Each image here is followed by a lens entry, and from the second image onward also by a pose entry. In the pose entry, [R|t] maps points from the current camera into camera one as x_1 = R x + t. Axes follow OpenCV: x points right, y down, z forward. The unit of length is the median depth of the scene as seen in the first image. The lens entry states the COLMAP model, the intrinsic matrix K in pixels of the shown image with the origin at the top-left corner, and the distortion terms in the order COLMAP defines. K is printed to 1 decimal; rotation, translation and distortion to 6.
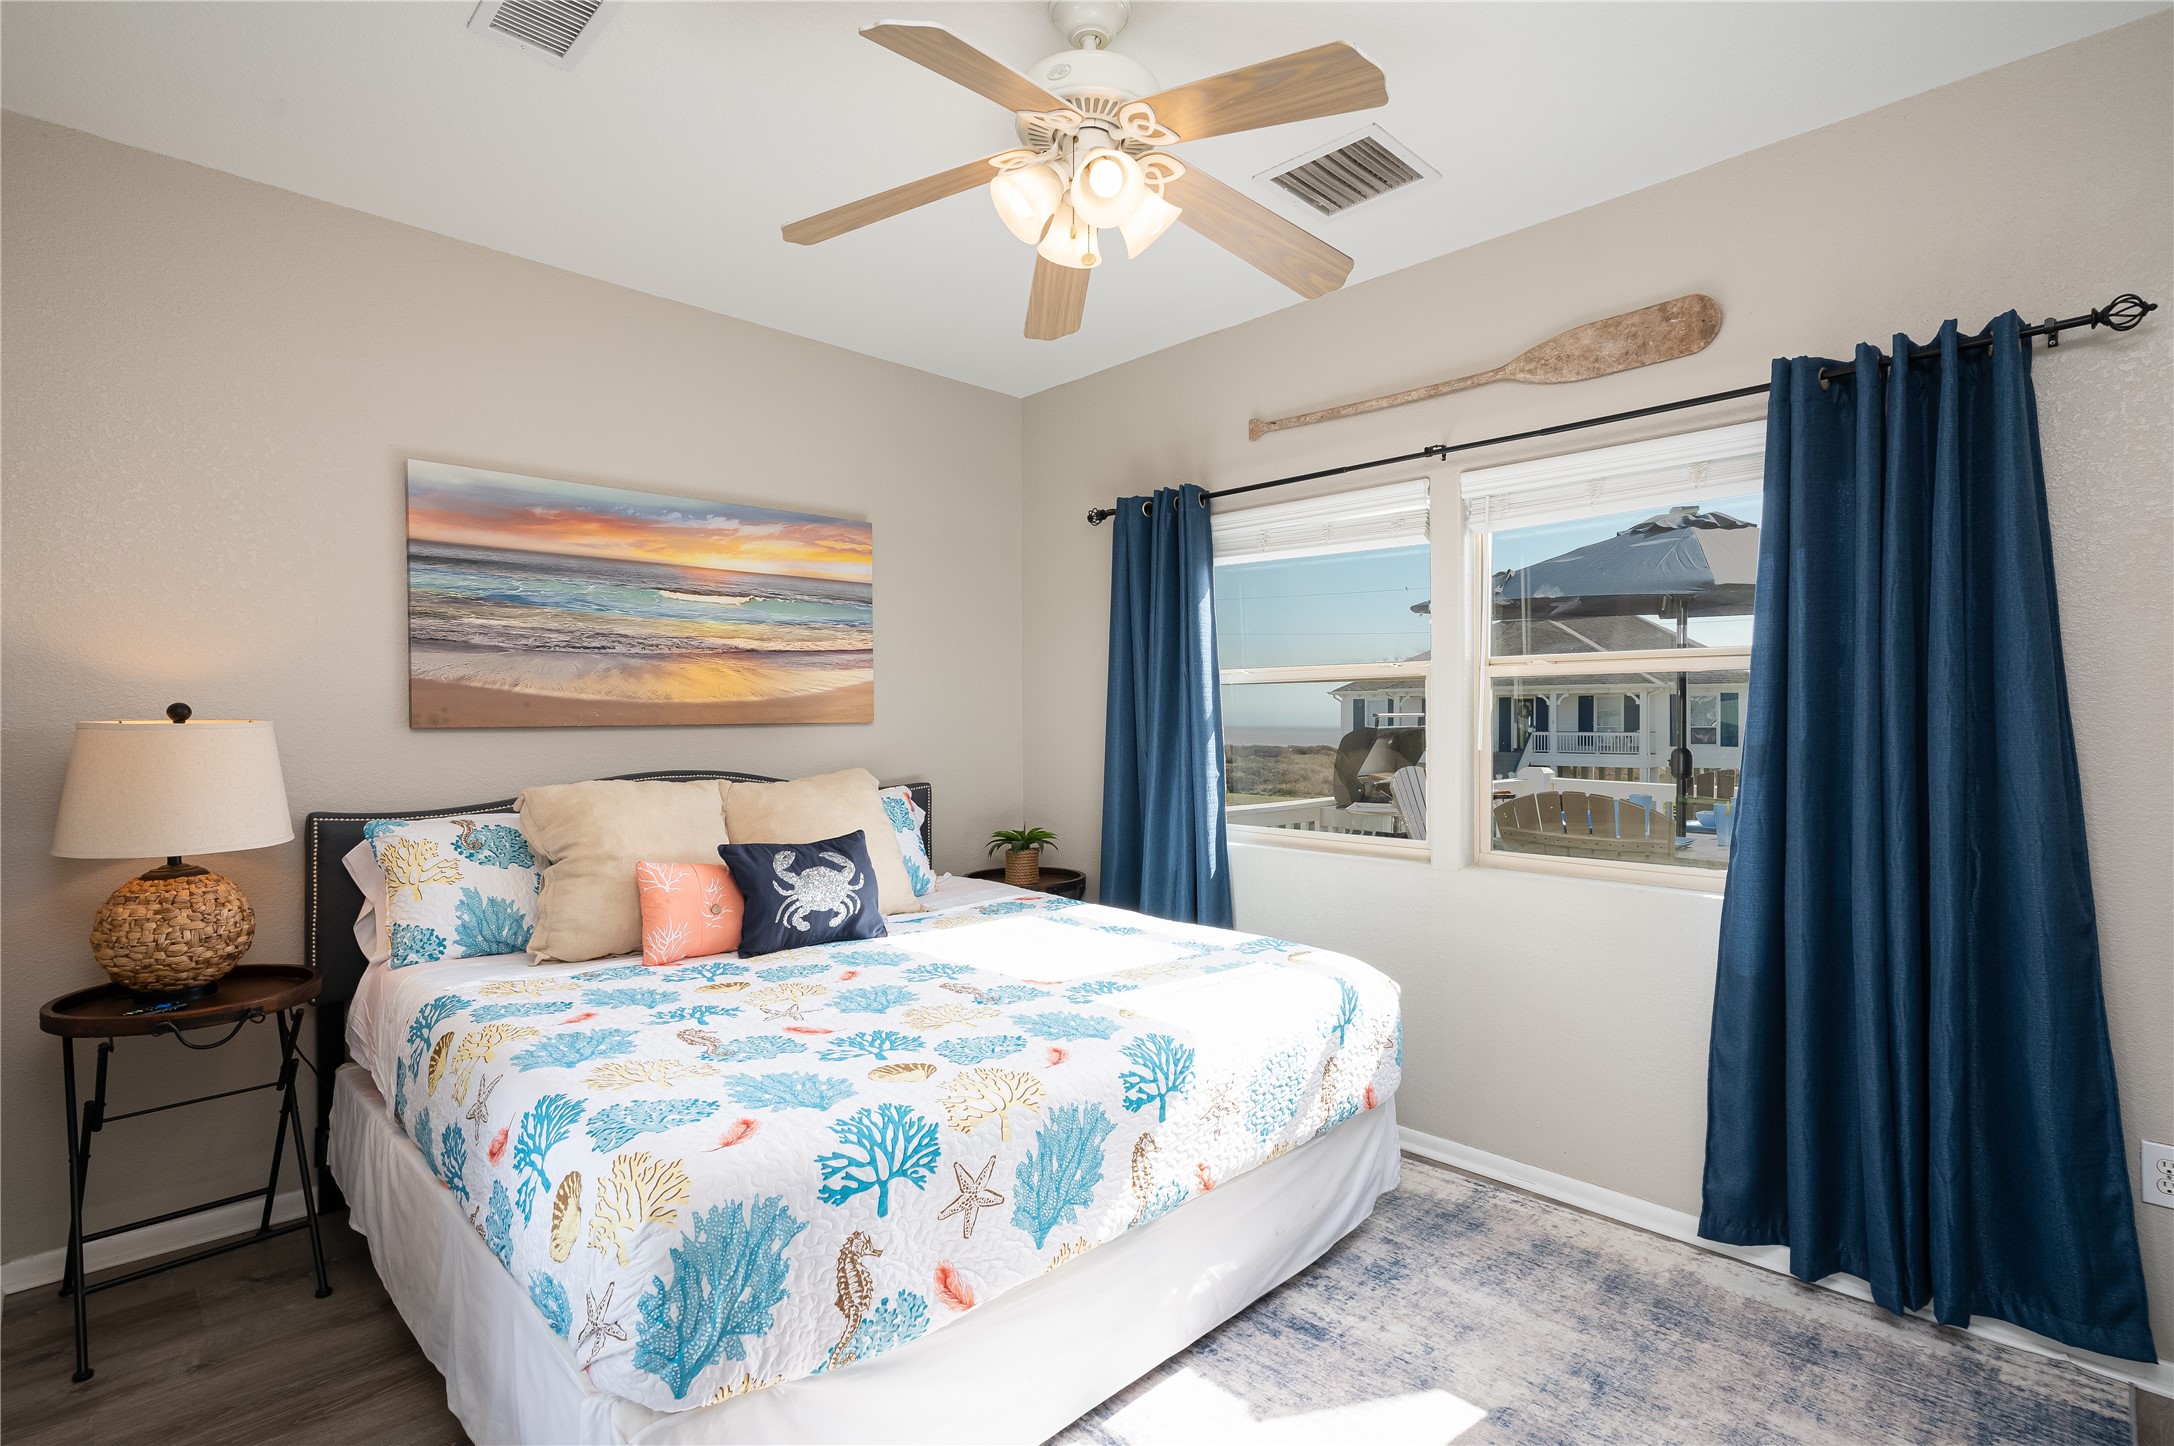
lens RADIAL K [[1048.8, 0, 1087.0], [0, 1048.8, 723.0], [0, 0, 1]] dist [0.000877, -0.000375]
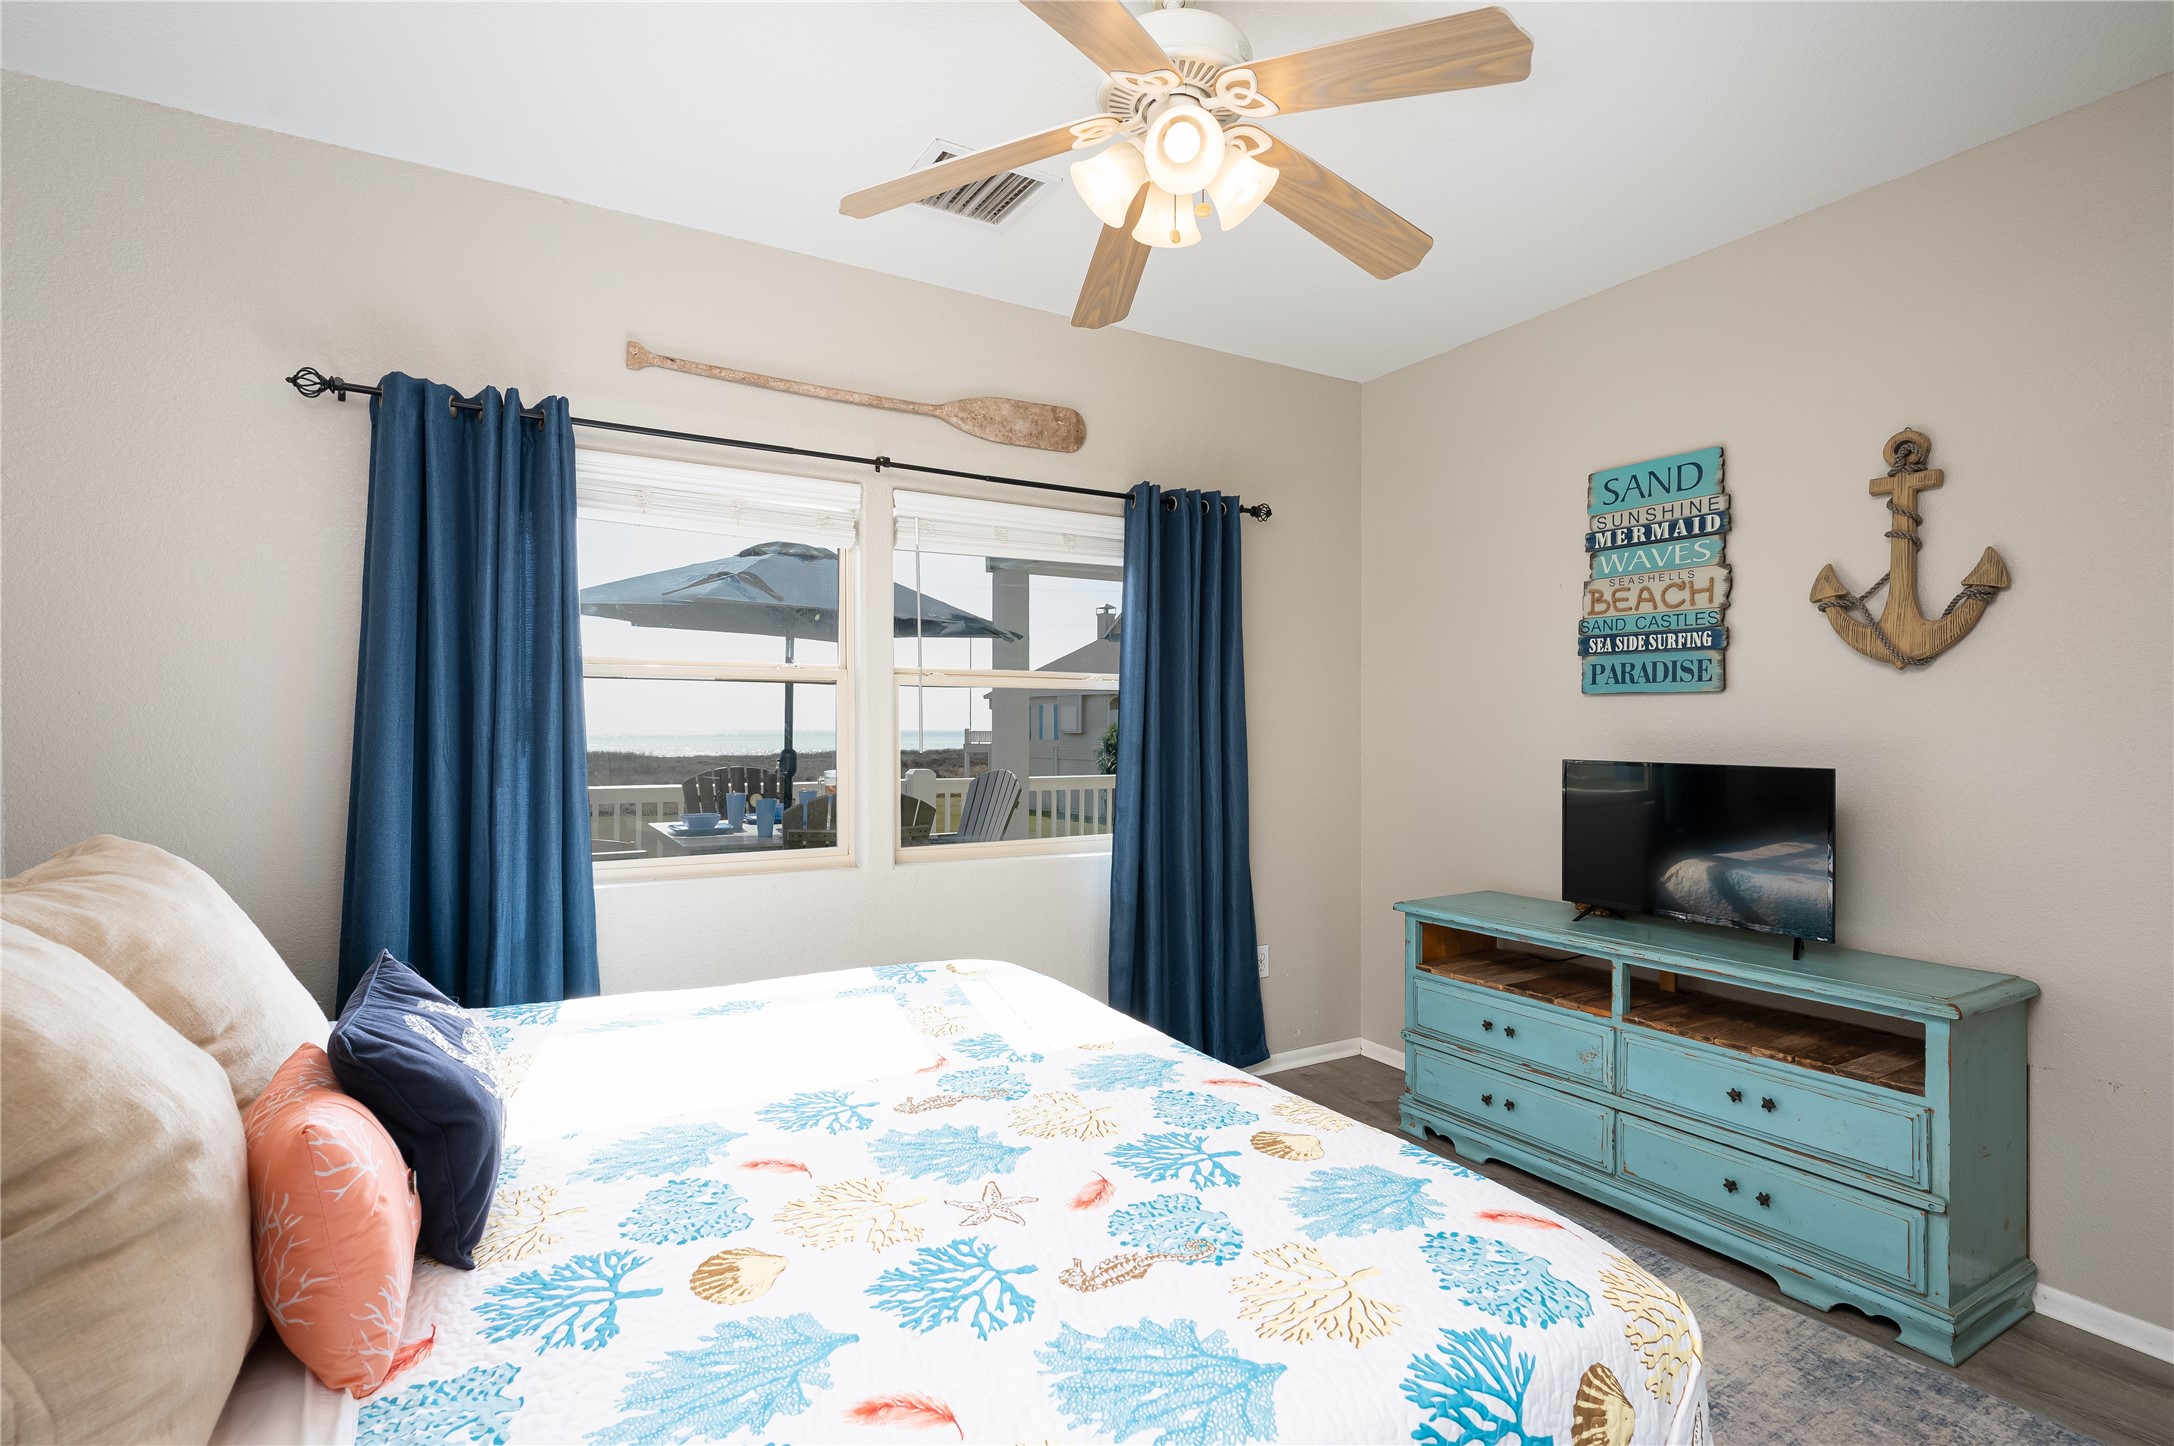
lens RADIAL K [[1048.8, 0, 1087.0], [0, 1048.8, 723.0], [0, 0, 1]] dist [0.000877, -0.000375]
pose [[0.237935, 0.011565, 0.971212, -0.847933], [0.007608, 0.999876, -0.013770, 0.011706], [-0.971251, 0.010665, 0.237817, 0.800147]]
